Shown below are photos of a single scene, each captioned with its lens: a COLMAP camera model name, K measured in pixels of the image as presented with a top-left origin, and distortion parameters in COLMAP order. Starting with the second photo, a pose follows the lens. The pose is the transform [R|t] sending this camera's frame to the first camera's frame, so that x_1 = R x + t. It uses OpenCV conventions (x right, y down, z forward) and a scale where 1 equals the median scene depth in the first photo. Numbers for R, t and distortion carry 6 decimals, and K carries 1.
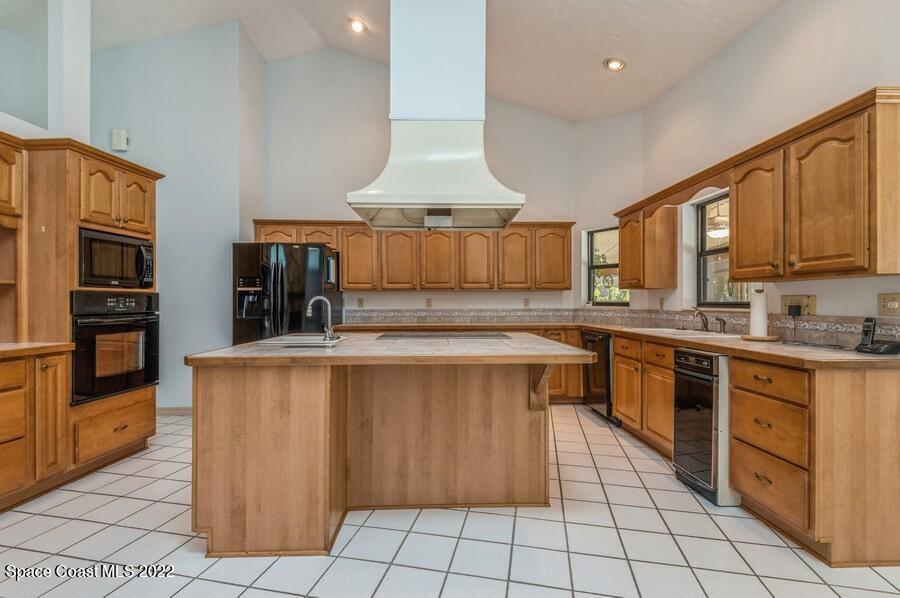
lens RADIAL K [[411.3, 0, 451.0], [0, 411.3, 301.7], [0, 0, 1]] dist [0.007135, -0.002891]
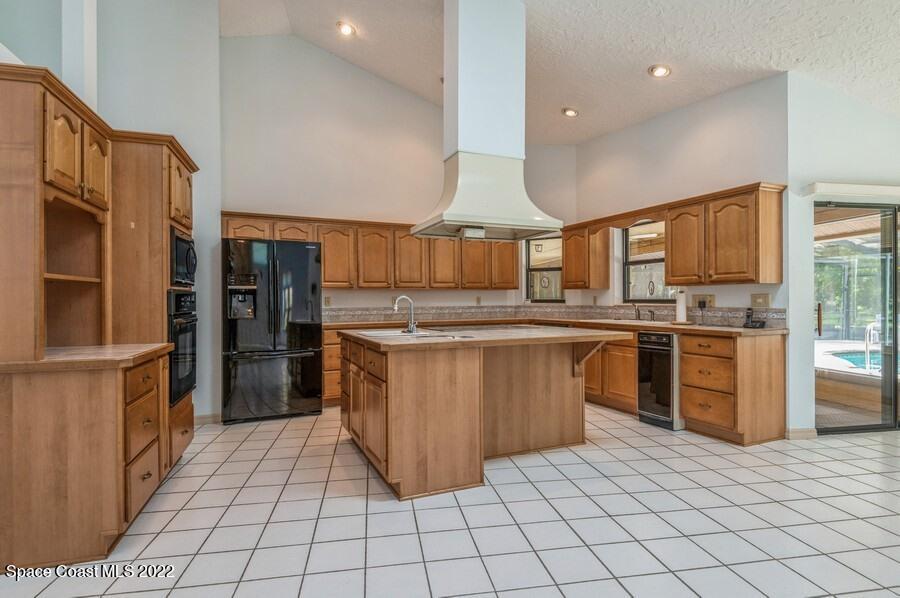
lens RADIAL K [[467.3, 0, 451.6], [0, 467.3, 299.8], [0, 0, 1]] dist [0.019411, 0.000378]
pose [[0.925655, -0.003958, 0.378349, -0.722398], [0.003950, 0.999992, 0.000798, -0.001820], [-0.378349, 0.000756, 0.925663, -0.291535]]
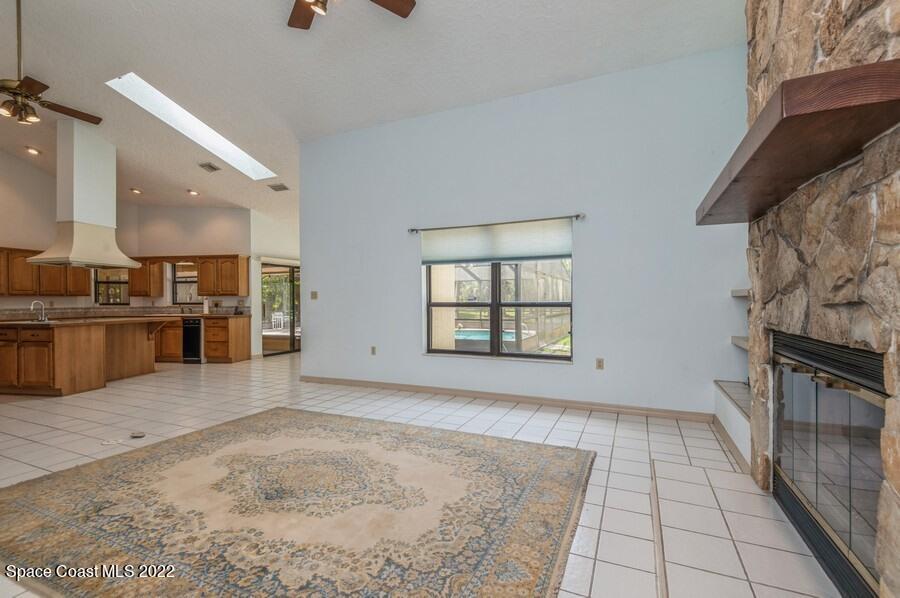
lens RADIAL K [[411.3, 0, 455.8], [0, 411.3, 303.0], [0, 0, 1]] dist [0.007135, -0.002891]
pose [[0.207394, -0.005997, 0.978239, -1.983676], [0.005524, 0.999972, 0.004960, -0.000535], [-0.978242, 0.004375, 0.207422, -1.546531]]
